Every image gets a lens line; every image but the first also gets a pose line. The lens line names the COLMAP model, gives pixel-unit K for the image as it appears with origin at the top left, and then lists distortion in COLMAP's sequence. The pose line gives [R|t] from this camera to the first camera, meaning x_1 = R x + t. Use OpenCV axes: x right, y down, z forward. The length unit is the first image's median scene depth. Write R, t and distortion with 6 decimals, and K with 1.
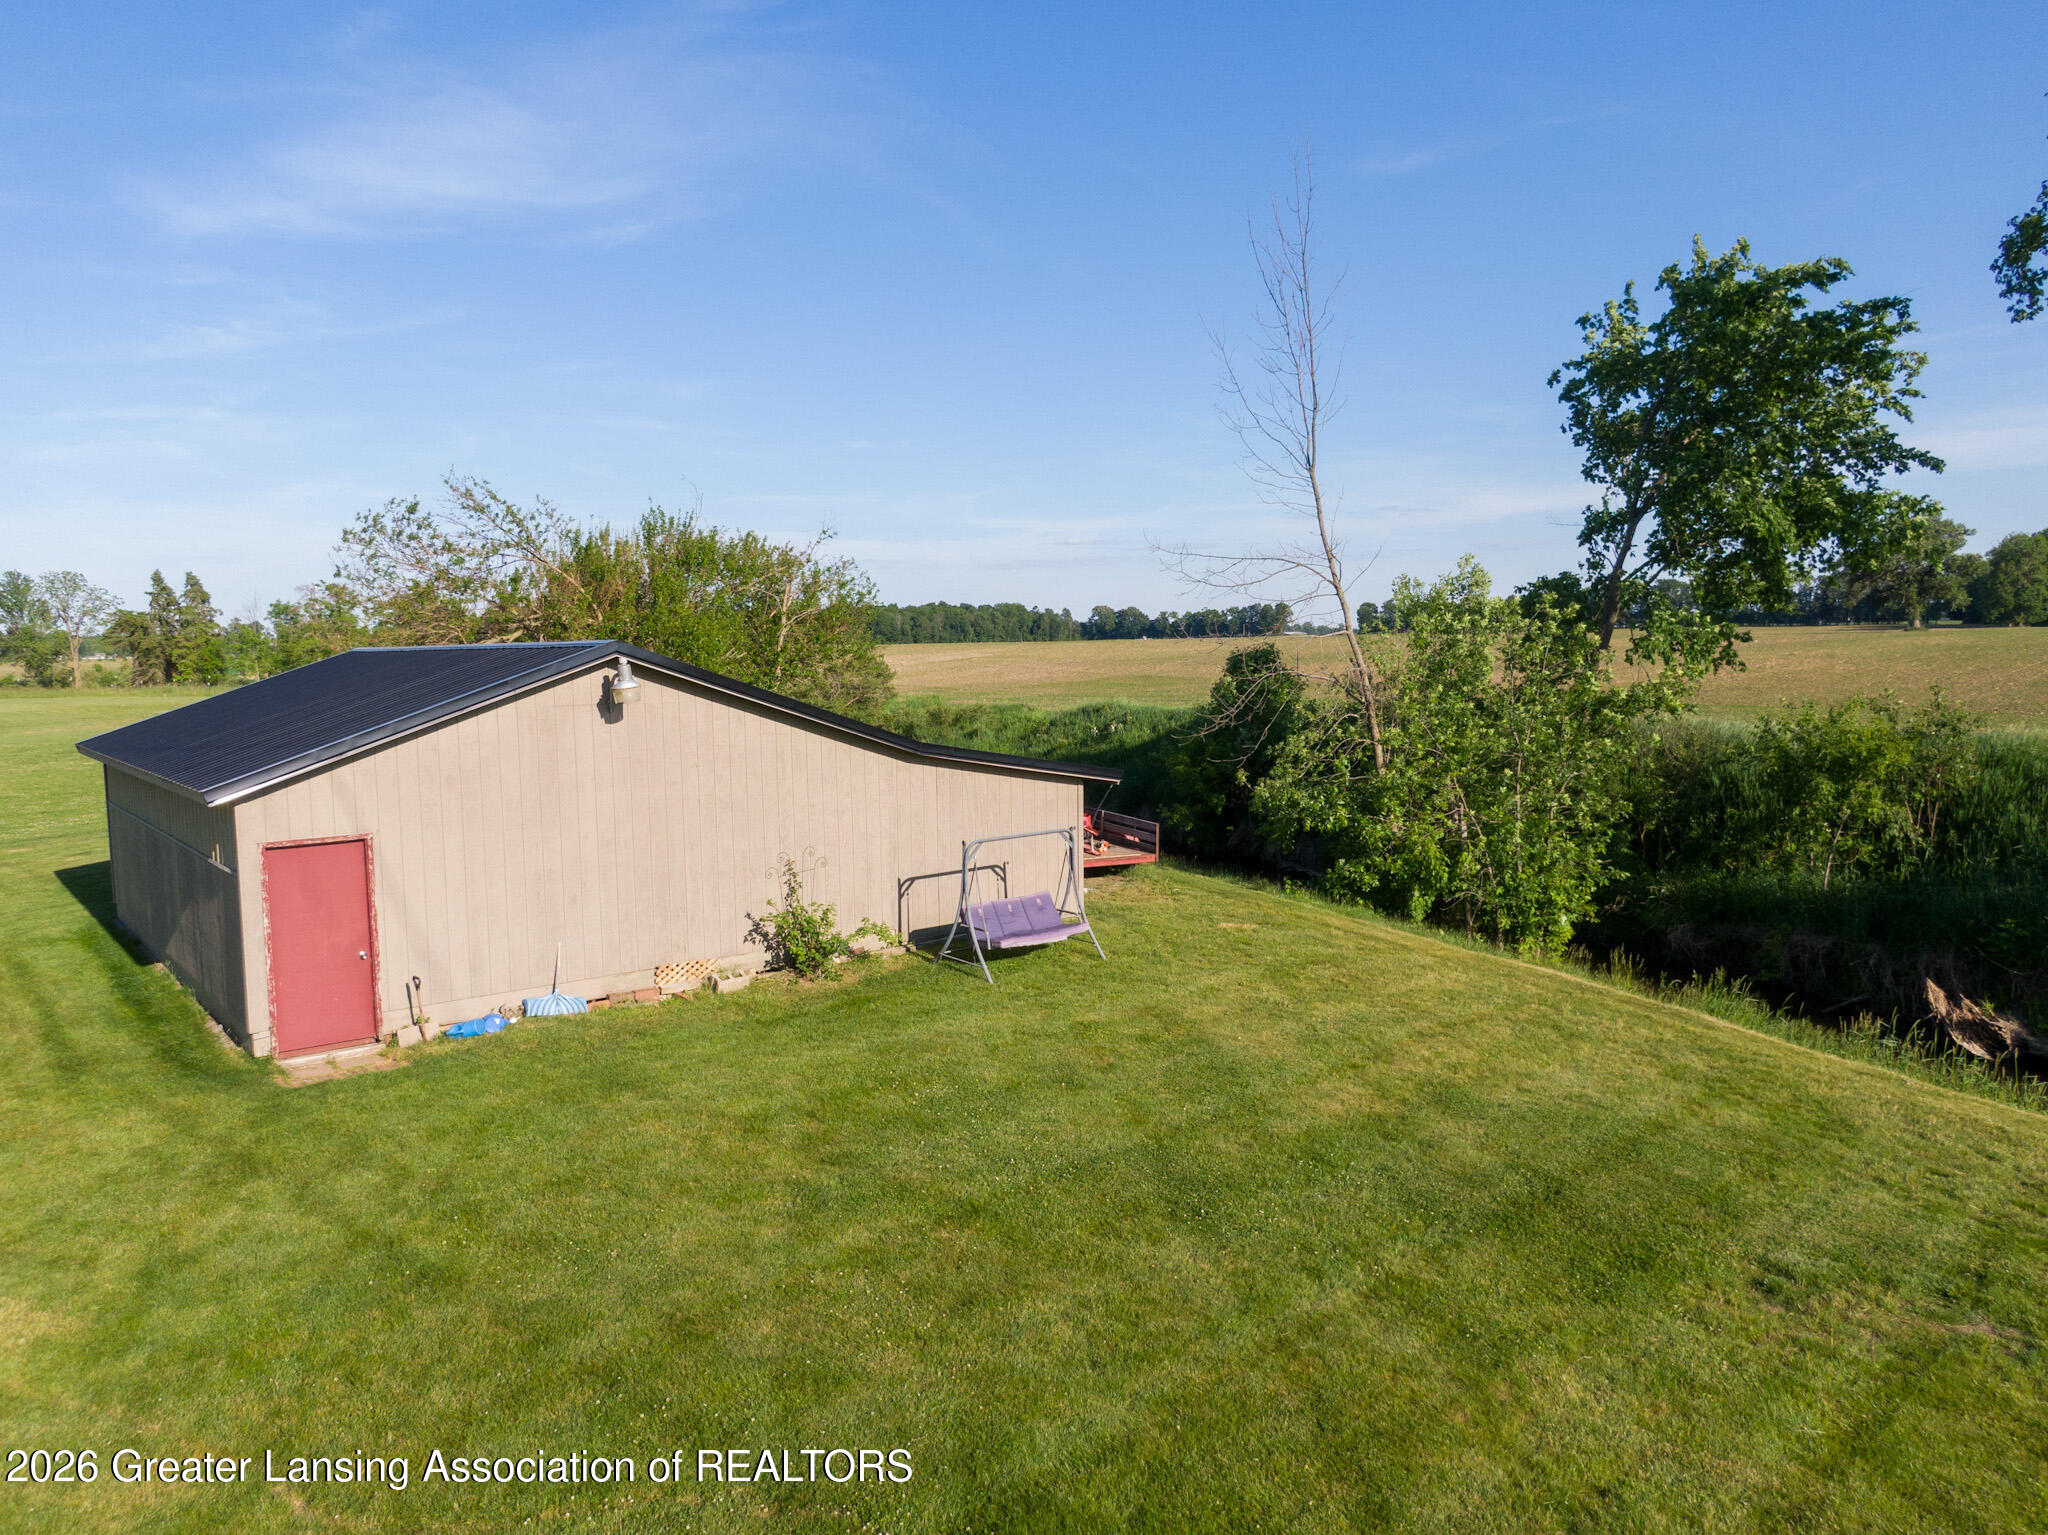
lens RADIAL K [[1450.4, 0, 1045.8], [0, 1450.4, 771.9], [0, 0, 1]] dist [0.008210, -0.021507]
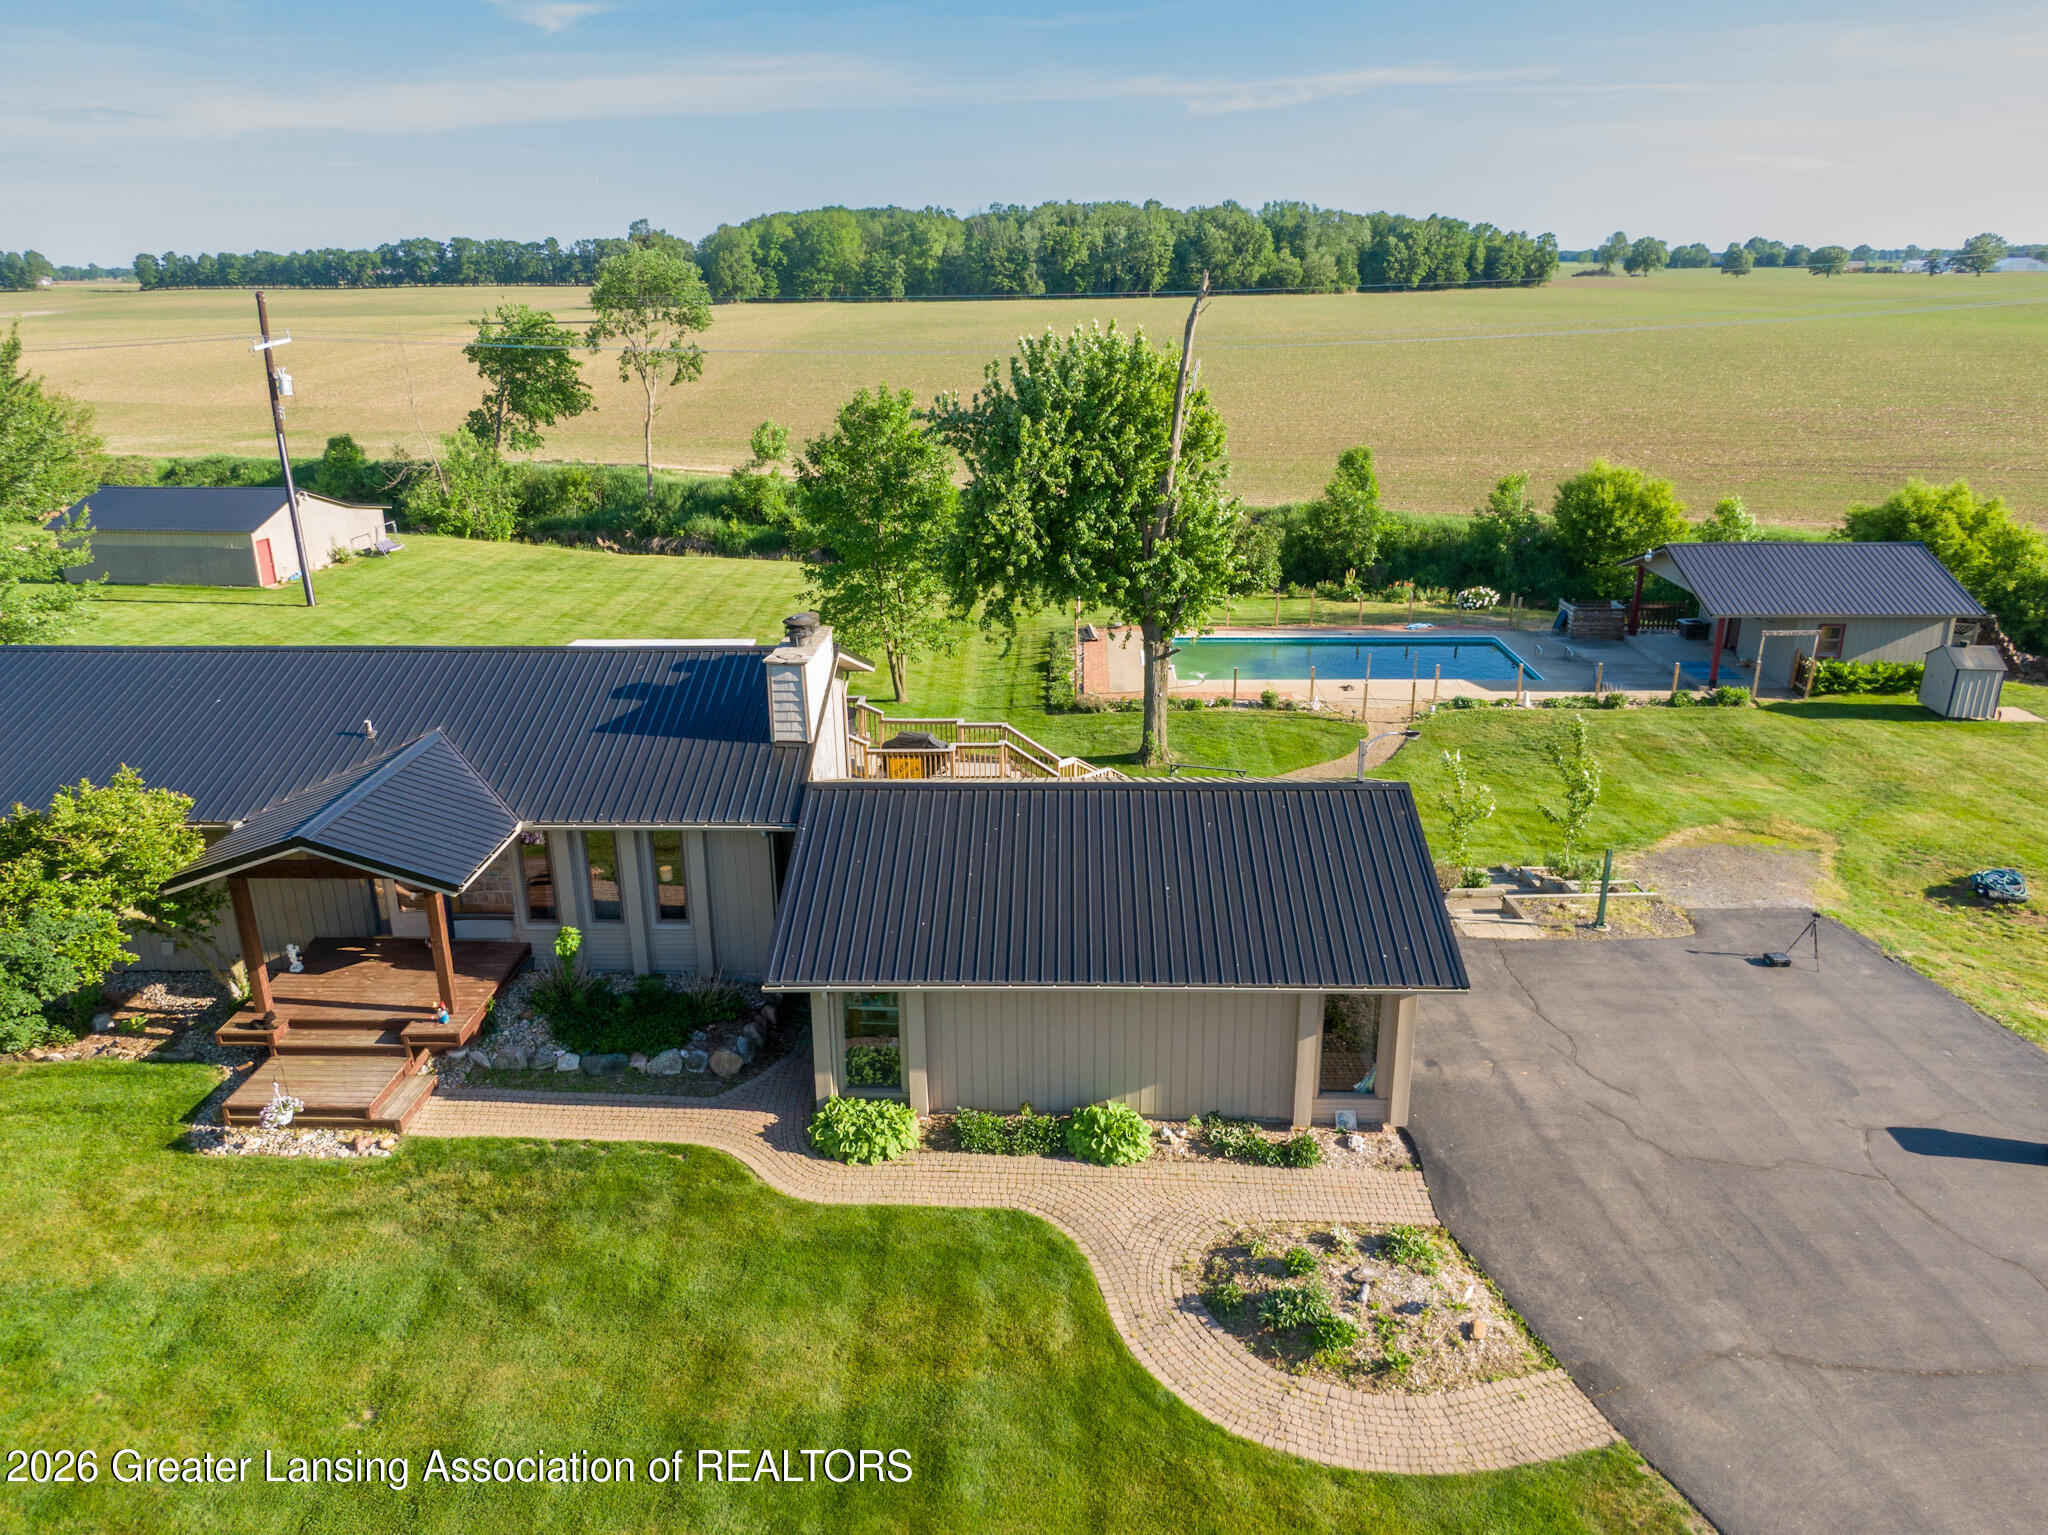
lens RADIAL K [[1450.4, 0, 1021.4], [0, 1450.4, 765.7], [0, 0, 1]] dist [0.008210, -0.021507]
pose [[0.730543, -0.212439, 0.648981, -1.131835], [0.055977, 0.965809, 0.253138, -0.175717], [-0.680568, -0.148600, 0.717457, -2.451290]]
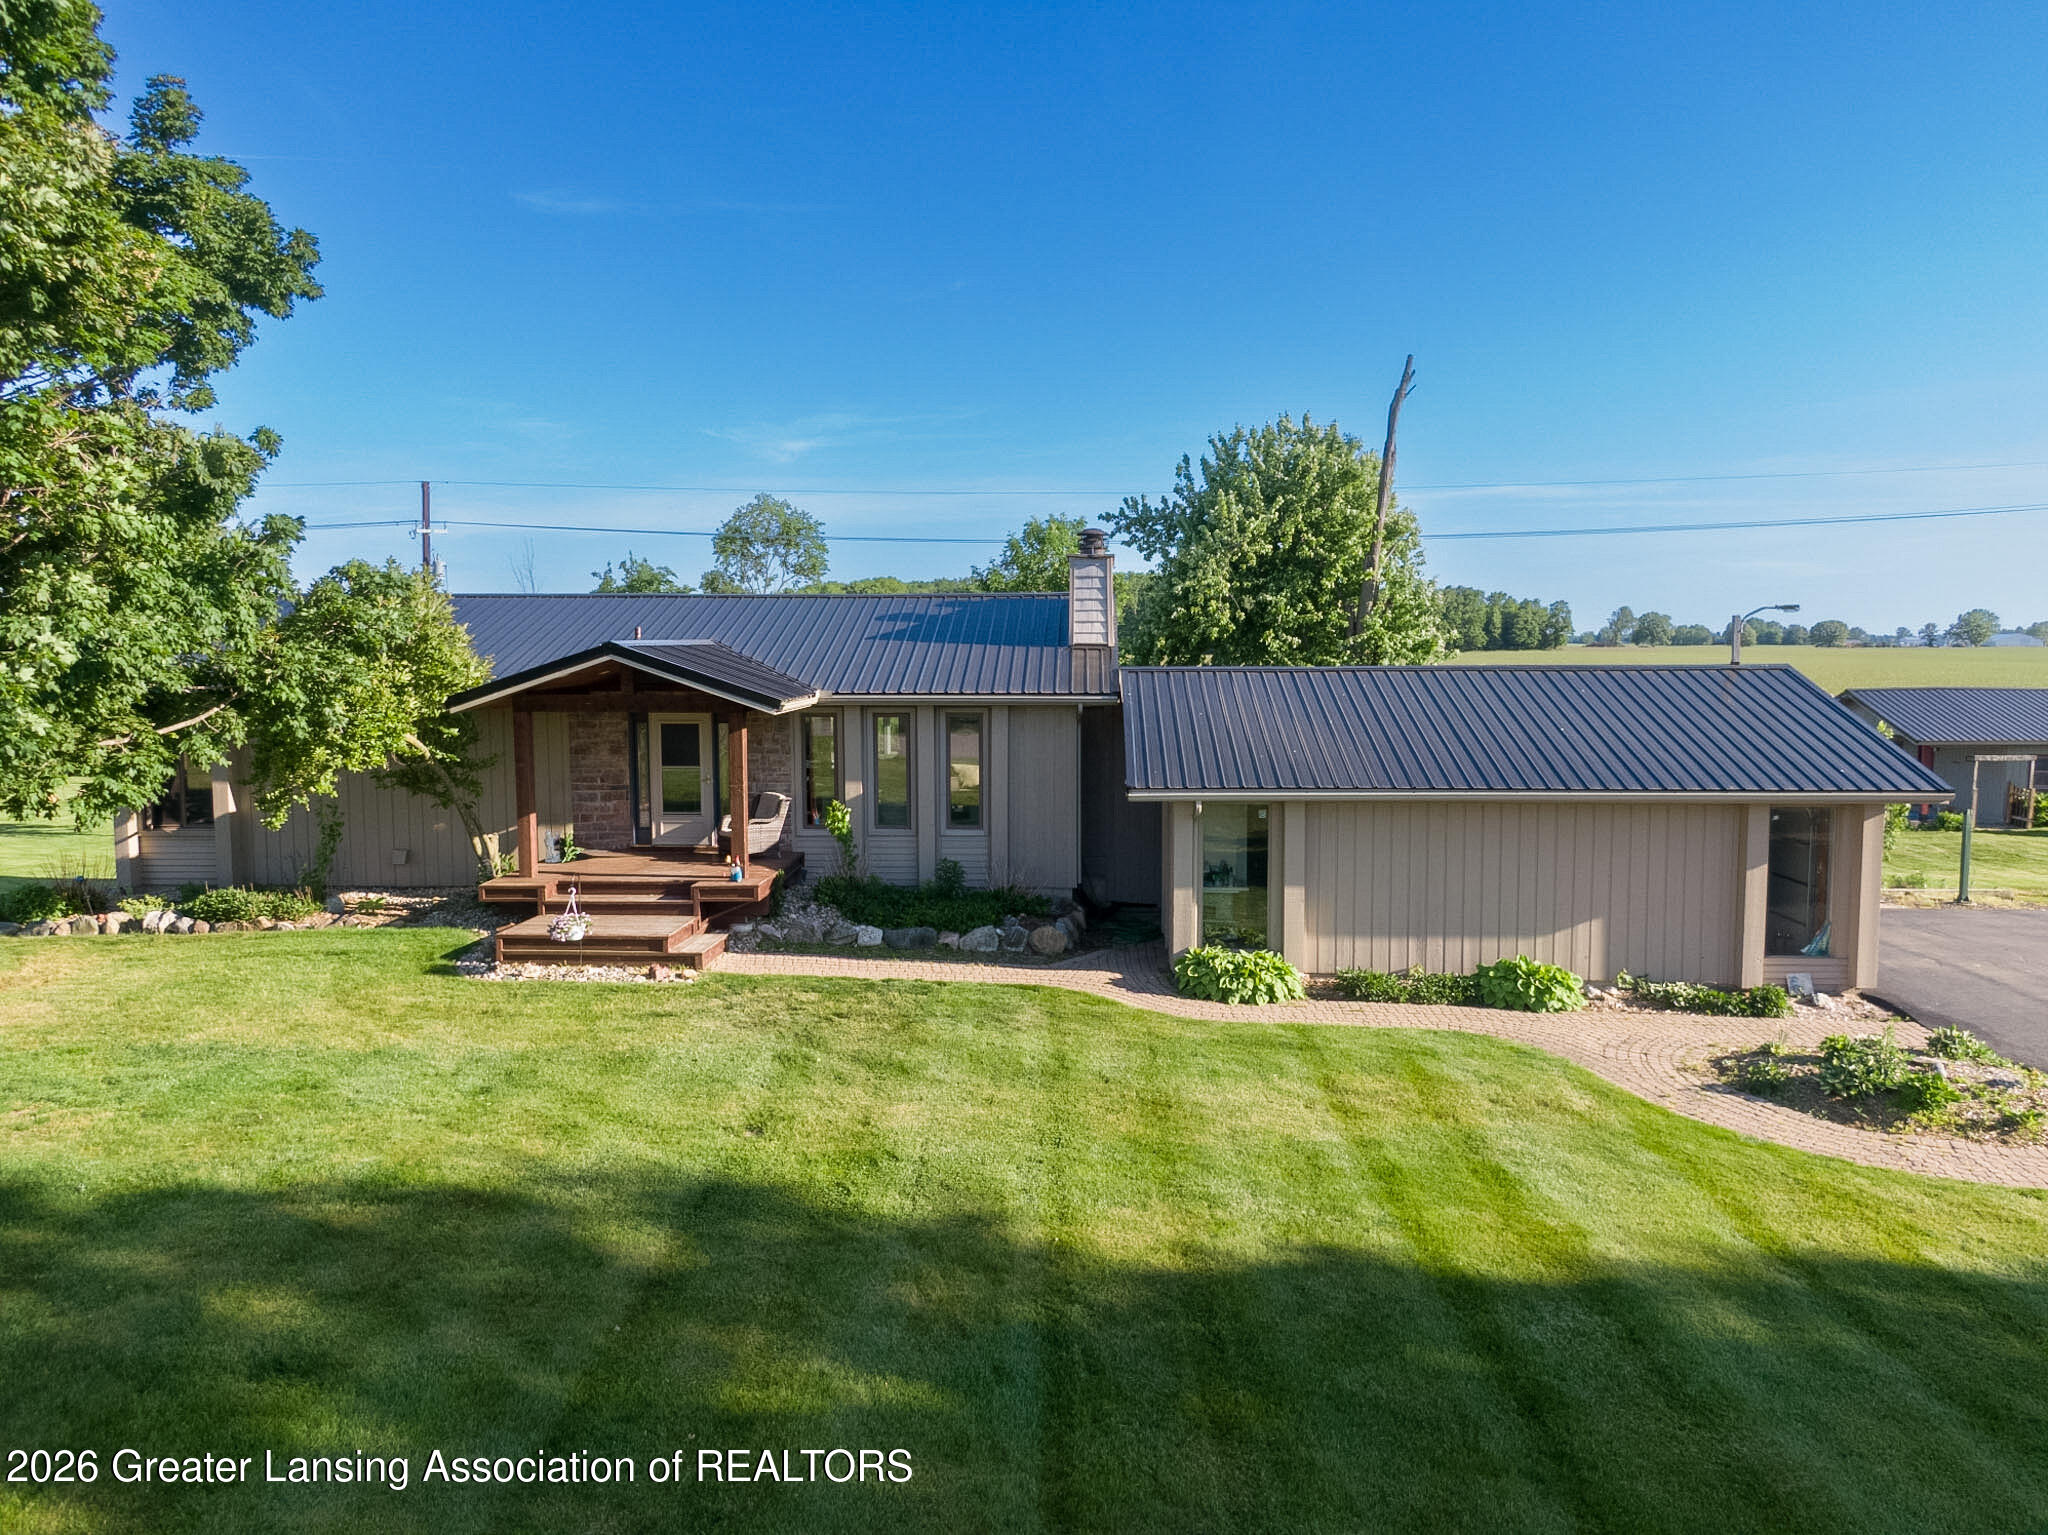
lens RADIAL K [[1446.1, 0, 1015.8], [0, 1446.1, 762.3], [0, 0, 1]] dist [0.023728, -0.046378]
pose [[0.743969, -0.036485, 0.667217, -1.259190], [0.048978, 0.998800, 0.000005, 0.141101], [-0.666417, 0.032676, 0.744863, -2.270953]]
